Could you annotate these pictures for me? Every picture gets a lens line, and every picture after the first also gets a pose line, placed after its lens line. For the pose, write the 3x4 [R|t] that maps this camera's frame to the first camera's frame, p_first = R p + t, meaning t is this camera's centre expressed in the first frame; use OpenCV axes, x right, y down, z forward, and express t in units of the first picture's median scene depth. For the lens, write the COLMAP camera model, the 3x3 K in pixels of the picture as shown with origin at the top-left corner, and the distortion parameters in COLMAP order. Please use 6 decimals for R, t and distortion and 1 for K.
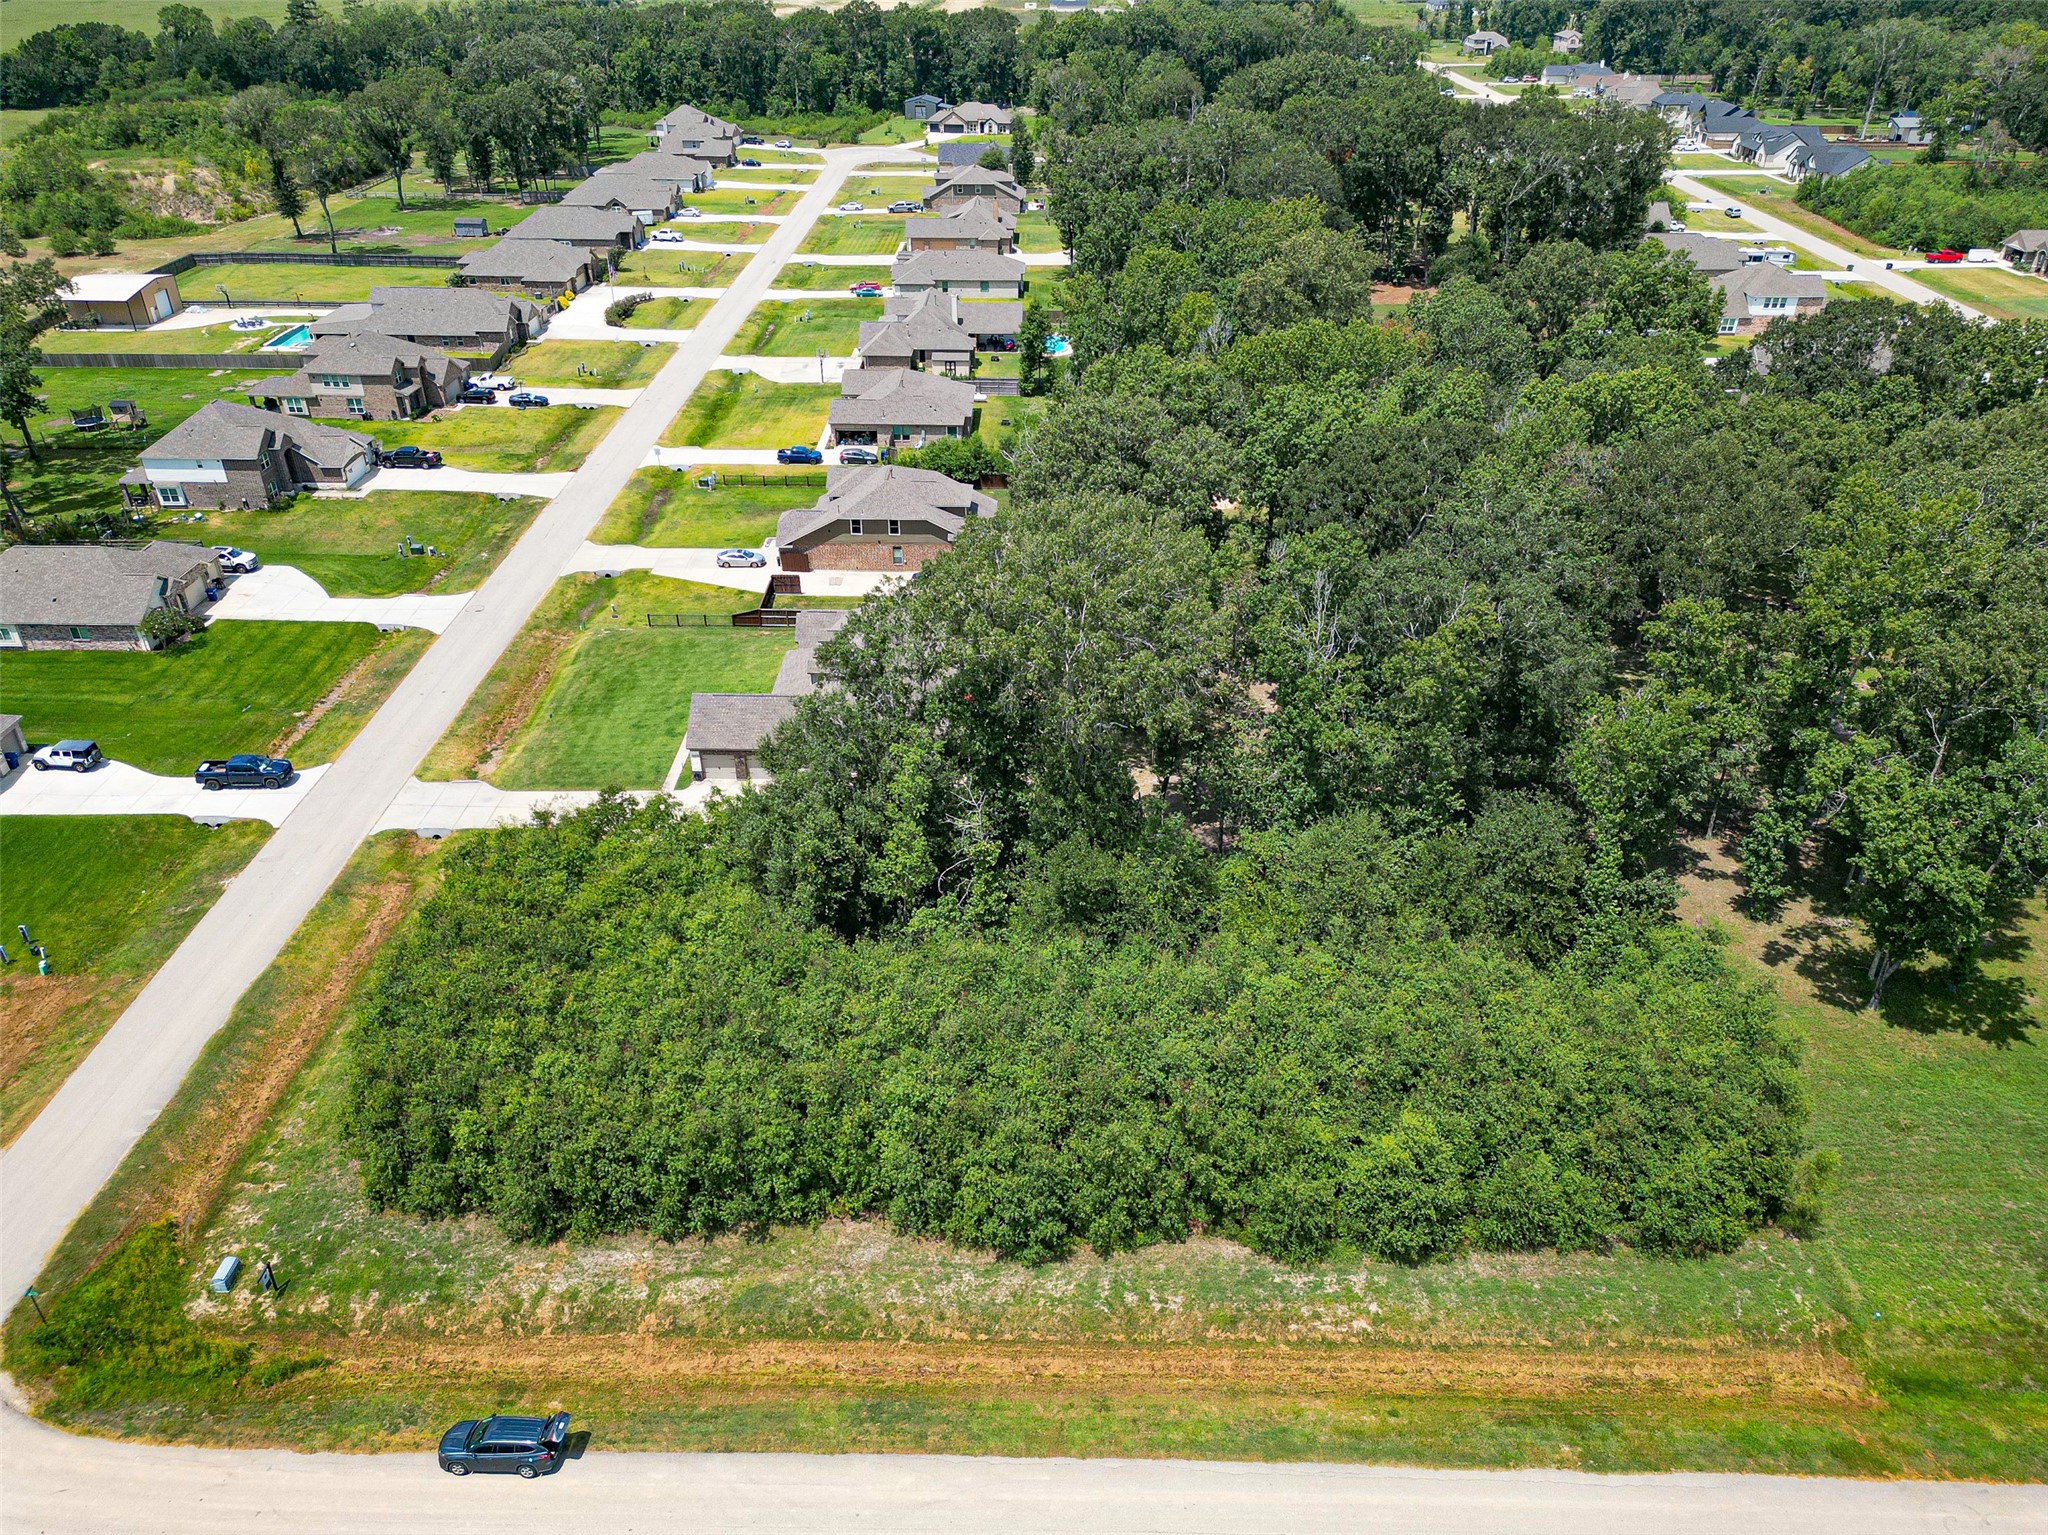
lens RADIAL K [[1437.1, 0, 1025.2], [0, 1437.1, 773.4], [0, 0, 1]] dist [0.071158, -0.067972]
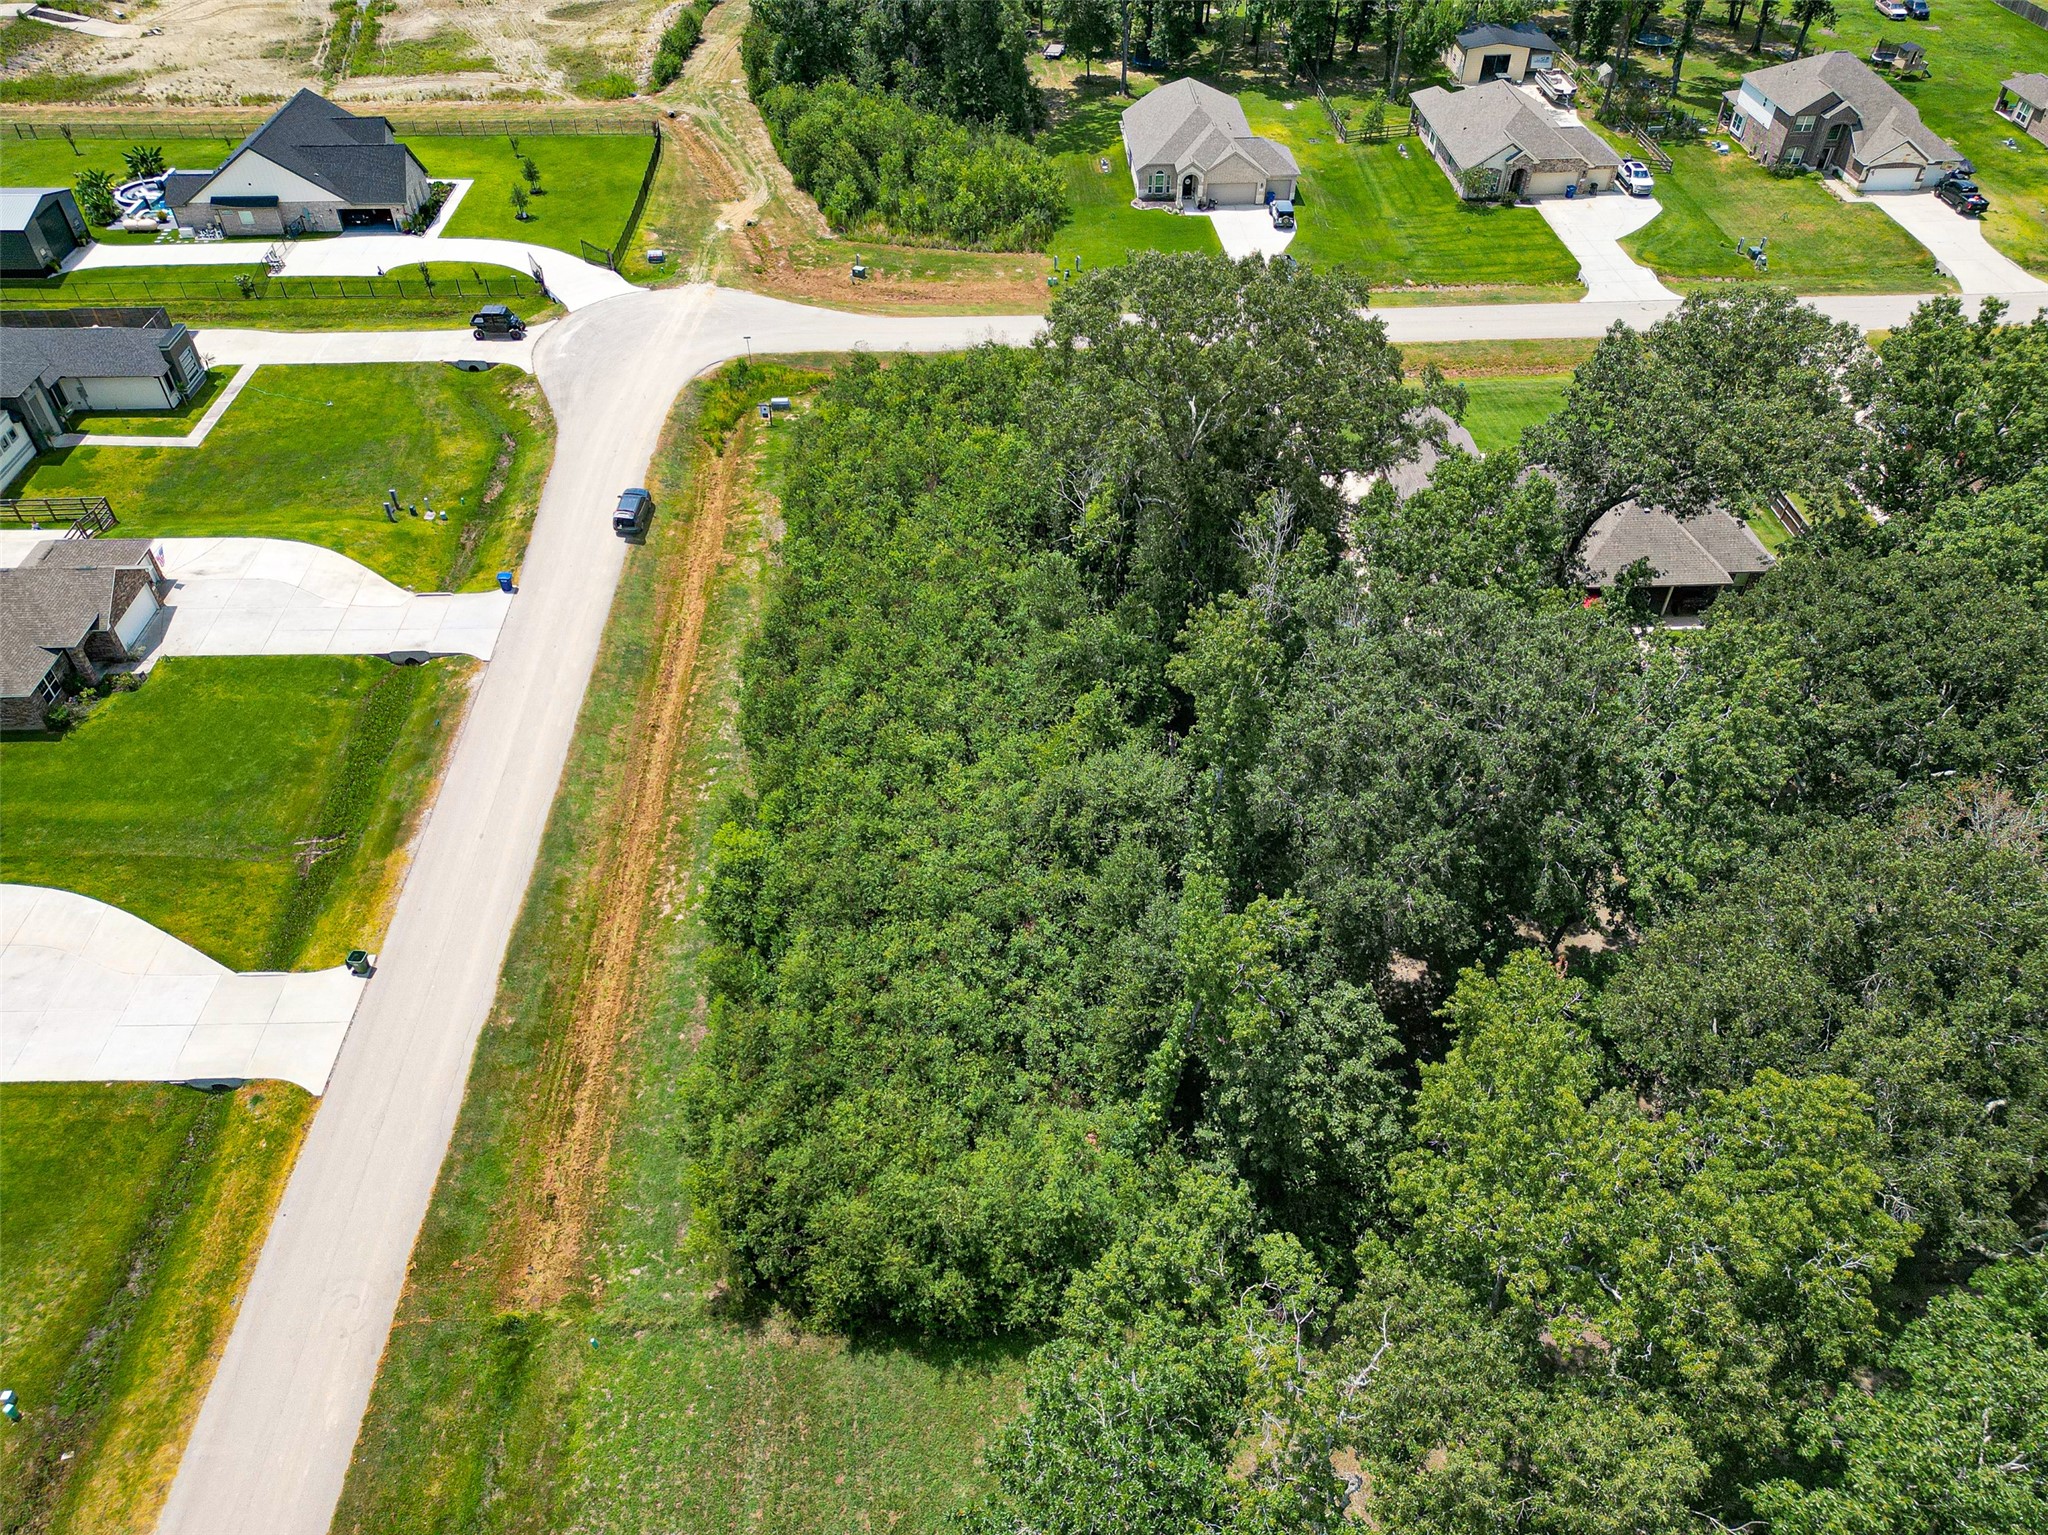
lens RADIAL K [[1437.1, 0, 1025.2], [0, 1437.1, 773.4], [0, 0, 1]] dist [0.071158, -0.067972]
pose [[0.056149, 0.675152, -0.735539, 0.640605], [-0.517455, 0.649716, 0.556874, -0.296774], [0.853866, 0.349341, 0.385842, 0.487397]]
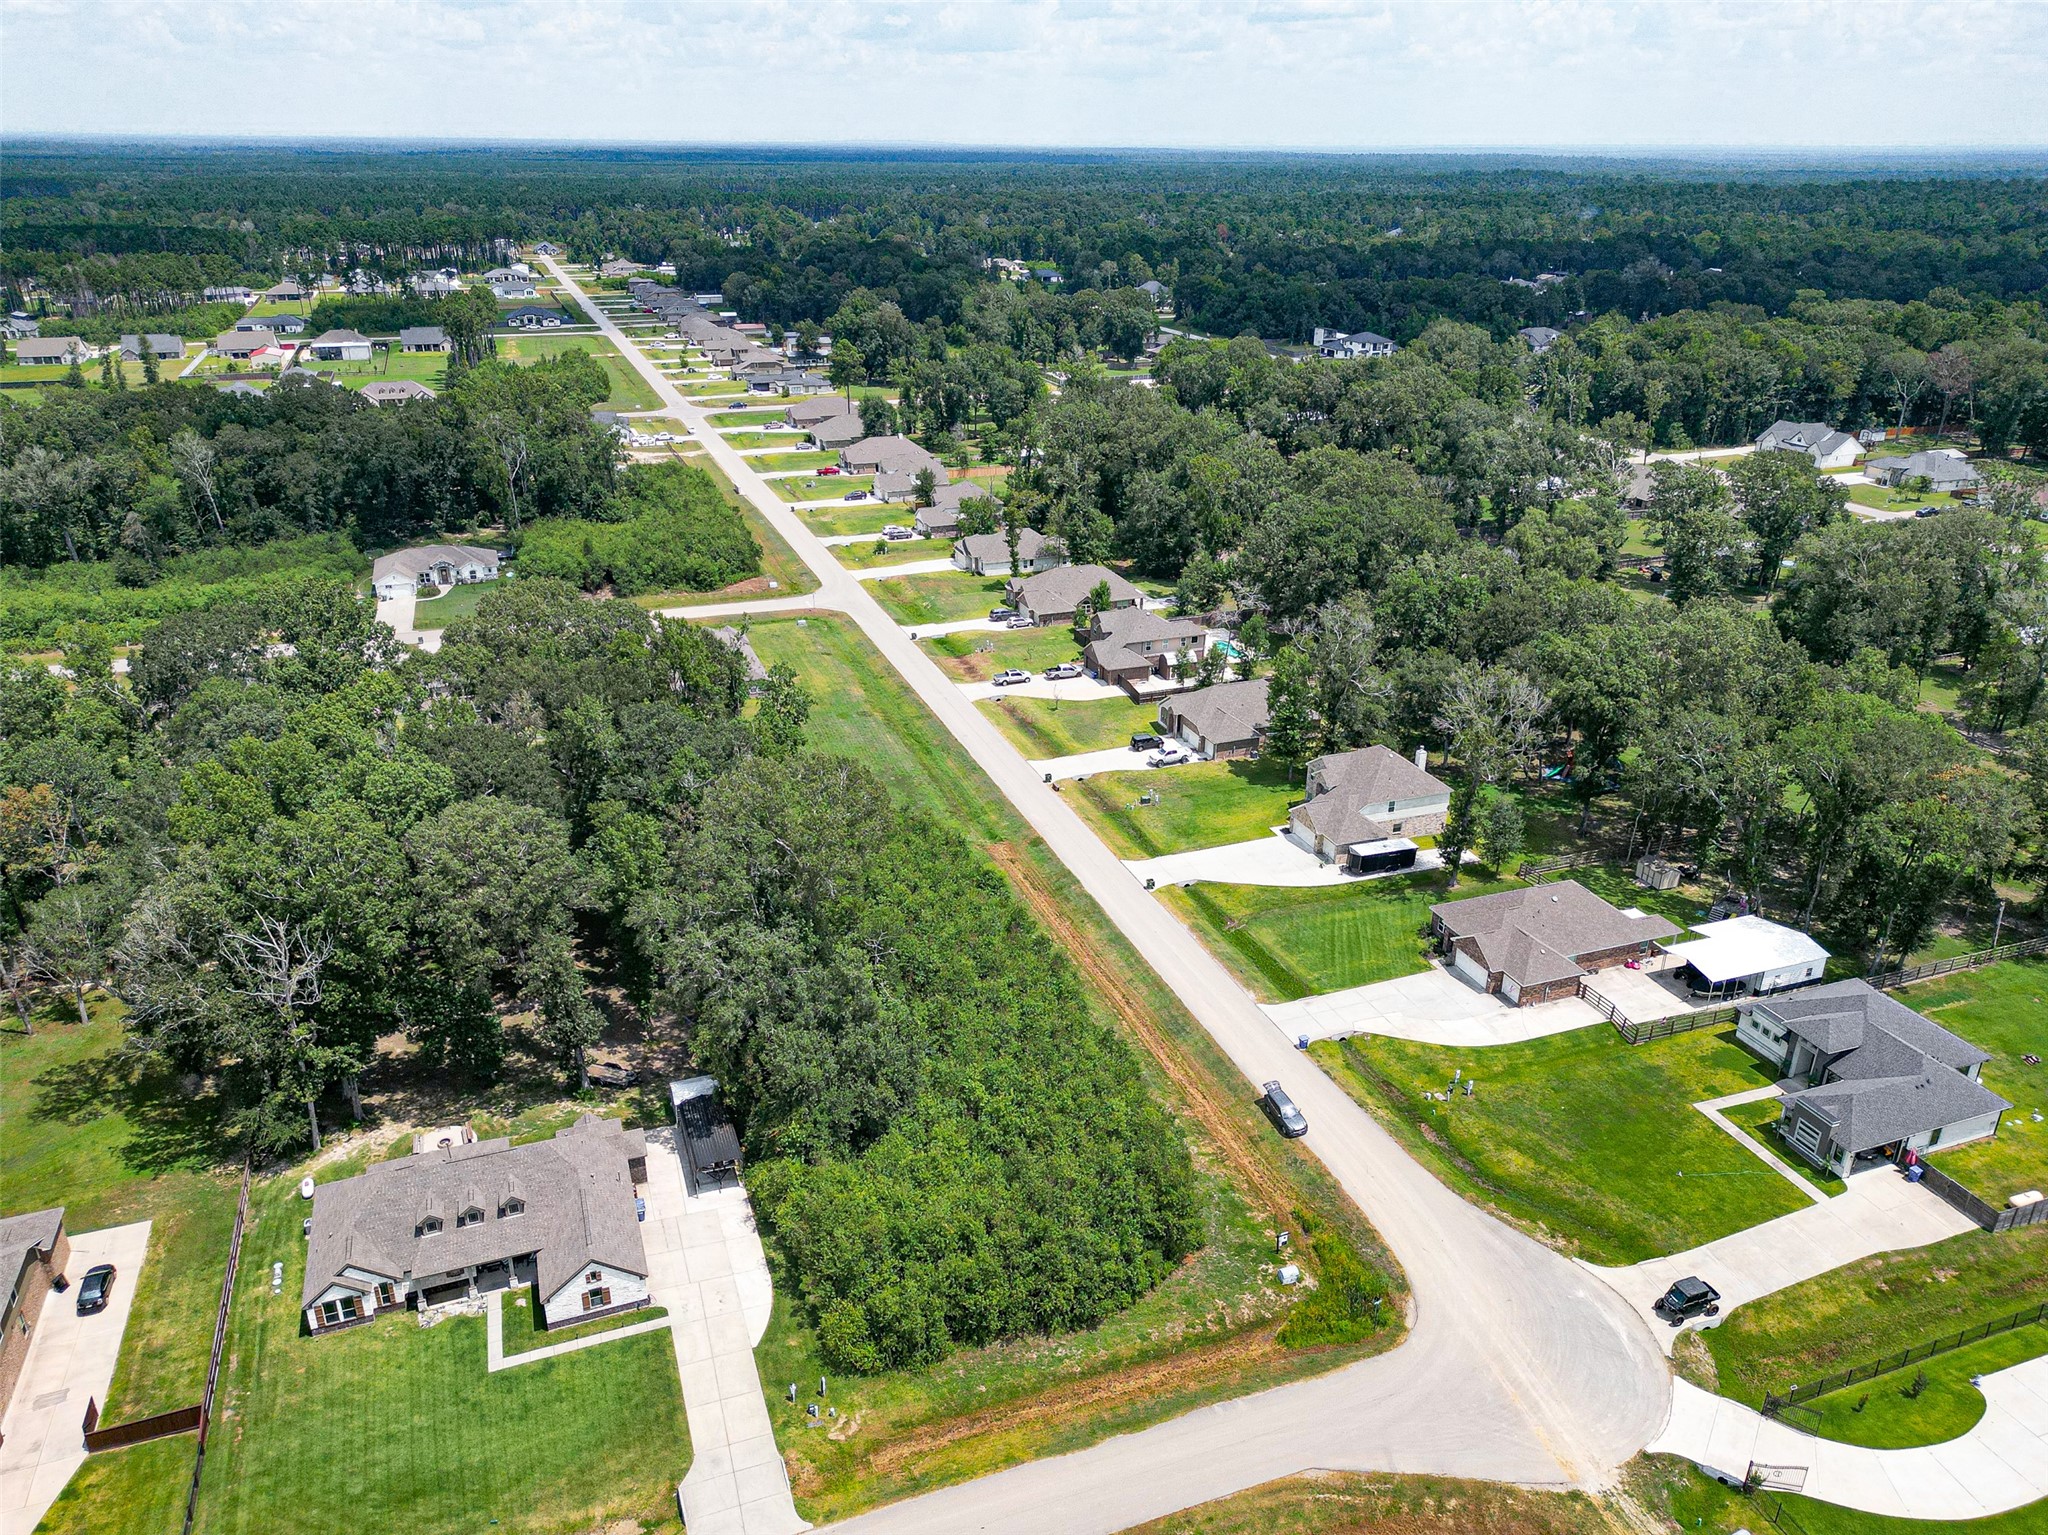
lens RADIAL K [[1437.1, 0, 1025.2], [0, 1437.1, 773.4], [0, 0, 1]] dist [0.071158, -0.067972]
pose [[-0.366065, -0.375099, 0.851644, -1.014304], [0.476555, 0.710498, 0.517772, -0.628287], [-0.799307, 0.595393, -0.081333, 0.673857]]
